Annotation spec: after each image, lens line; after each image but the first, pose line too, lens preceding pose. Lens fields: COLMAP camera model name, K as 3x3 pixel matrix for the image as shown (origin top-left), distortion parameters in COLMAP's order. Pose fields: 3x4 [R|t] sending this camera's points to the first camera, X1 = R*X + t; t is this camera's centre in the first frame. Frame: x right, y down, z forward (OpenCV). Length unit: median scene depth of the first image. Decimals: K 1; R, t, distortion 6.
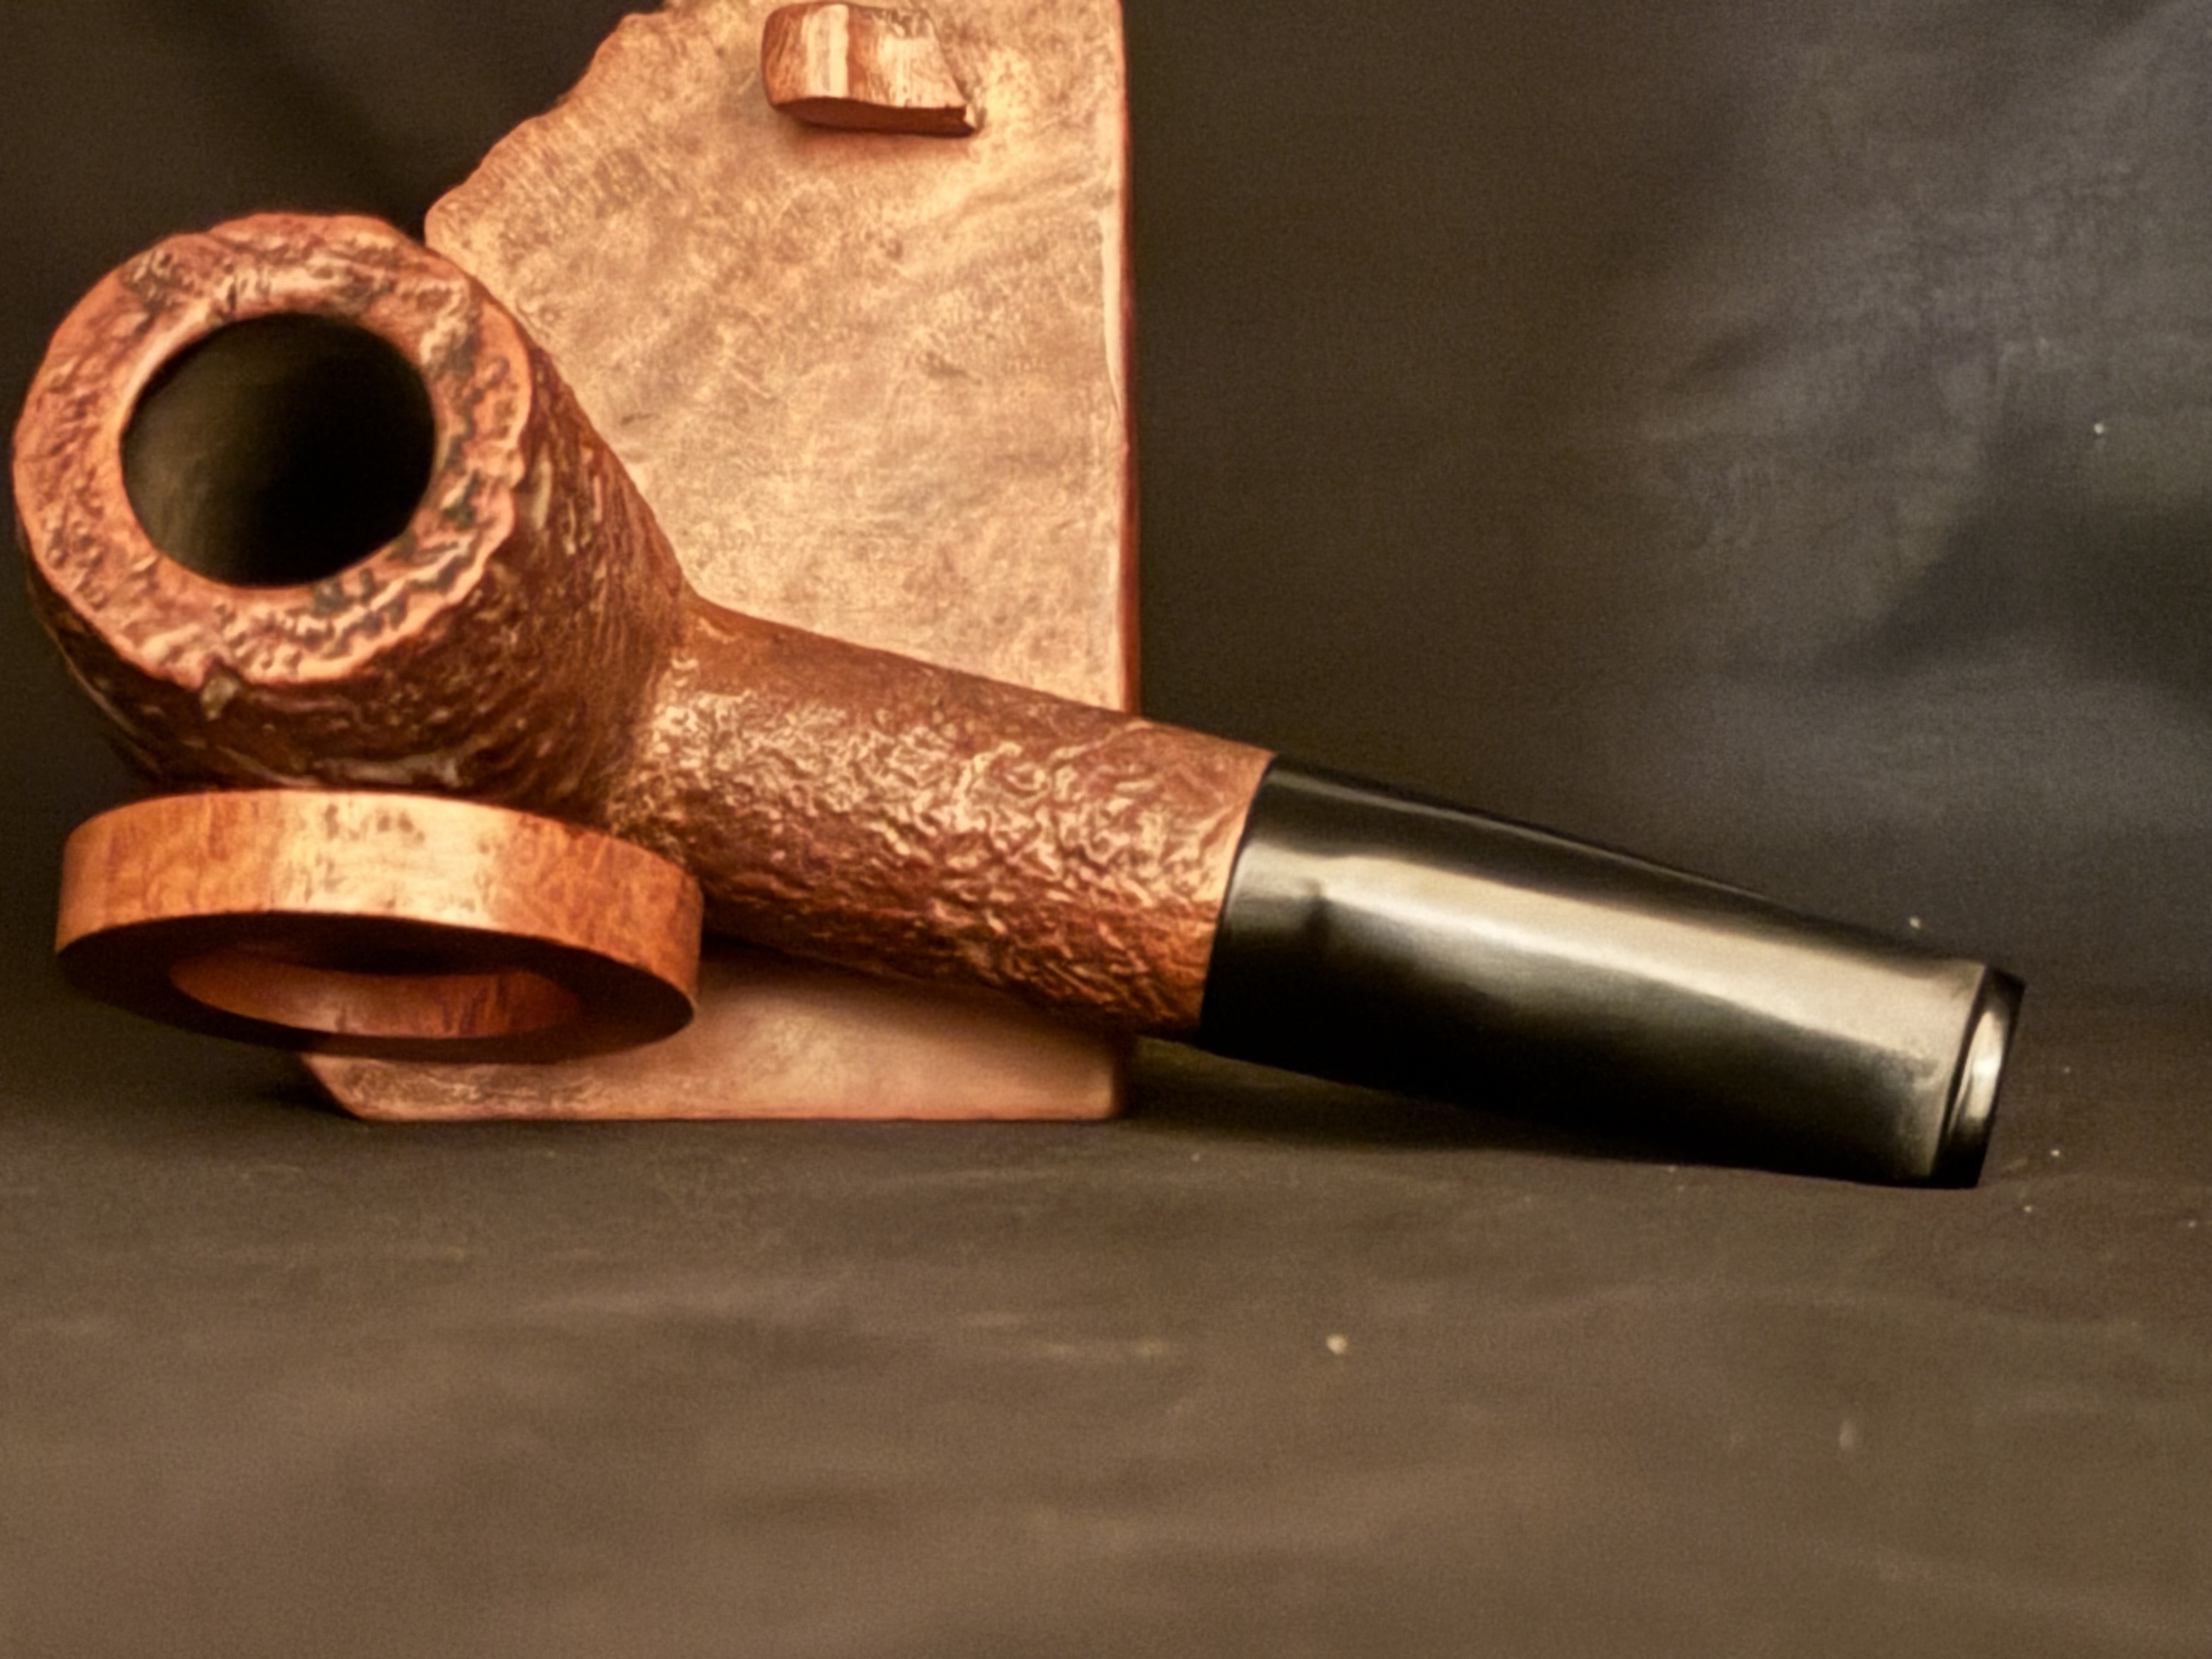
lens RADIAL K [[4970.0, 0, 1101.6], [0, 4970.0, 828.3], [0, 0, 1]] dist [0.113182, 0.000000]
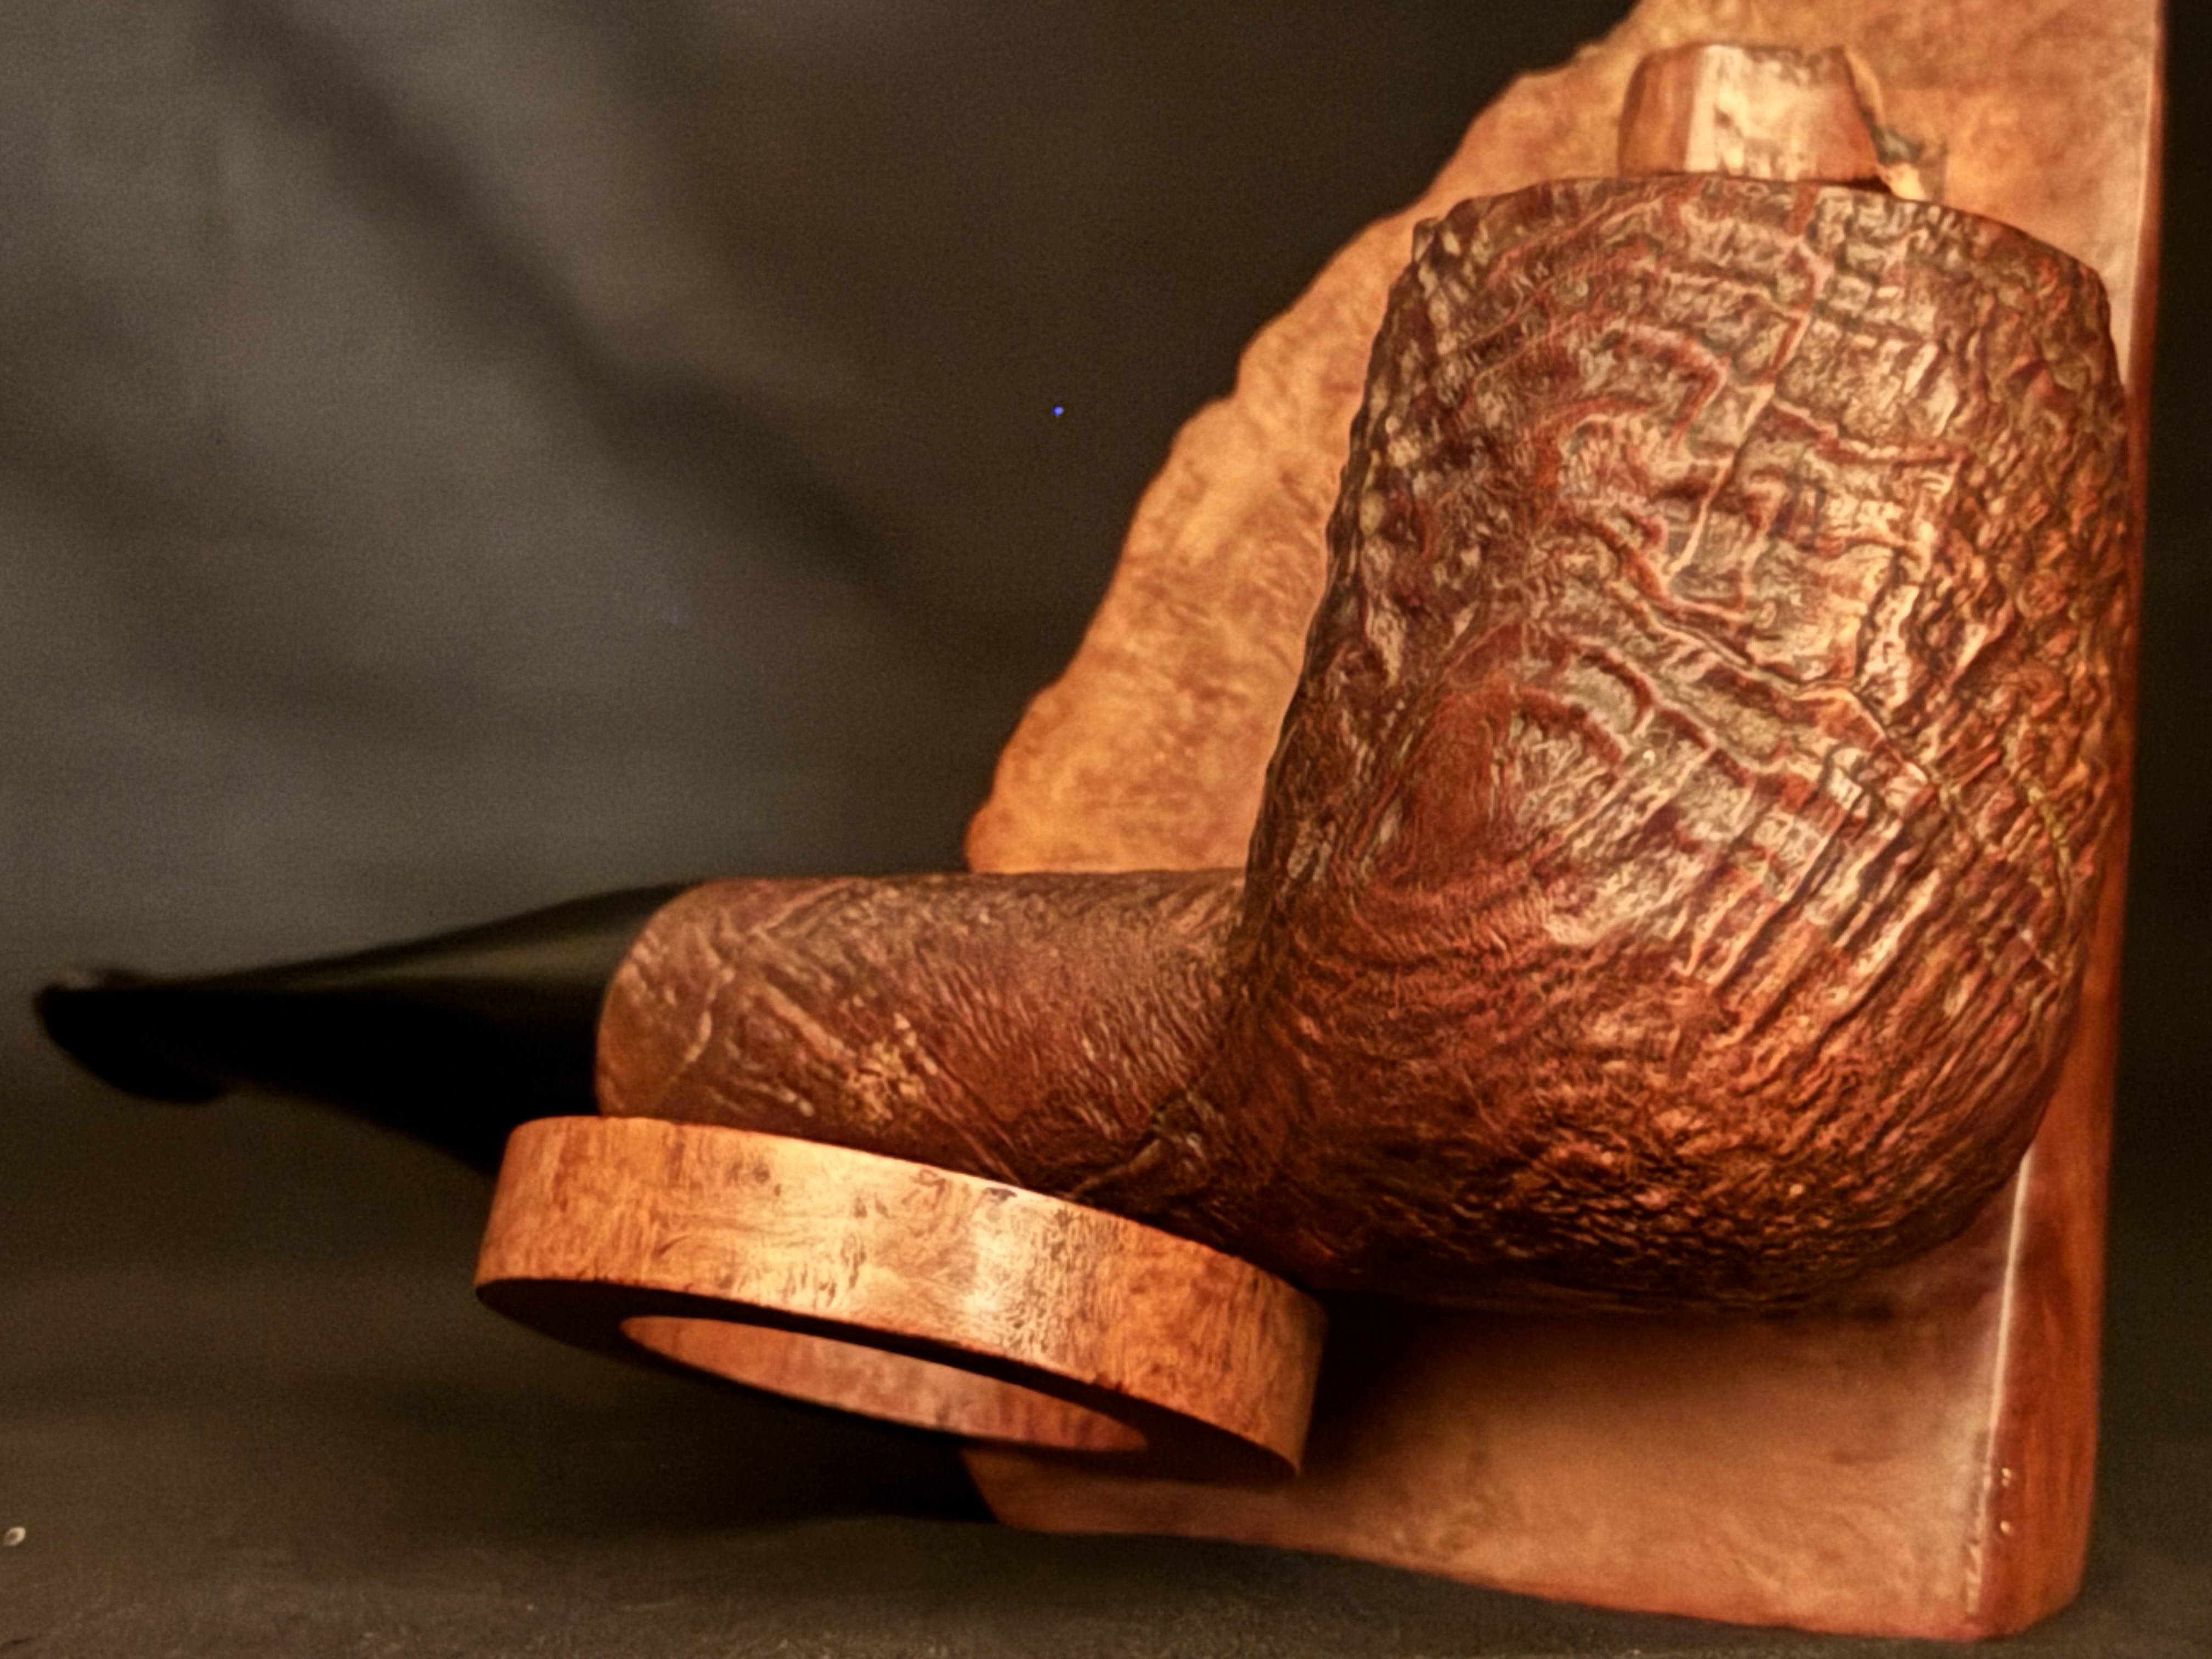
lens RADIAL K [[4970.0, 0, 1102.9], [0, 4970.0, 821.3], [0, 0, 1]] dist [0.113182, 0.000000]
pose [[0.865572, 0.023097, -0.500252, 0.232756], [-0.041036, 0.998848, -0.024886, -0.031436], [0.499101, 0.042069, 0.865522, 0.335833]]
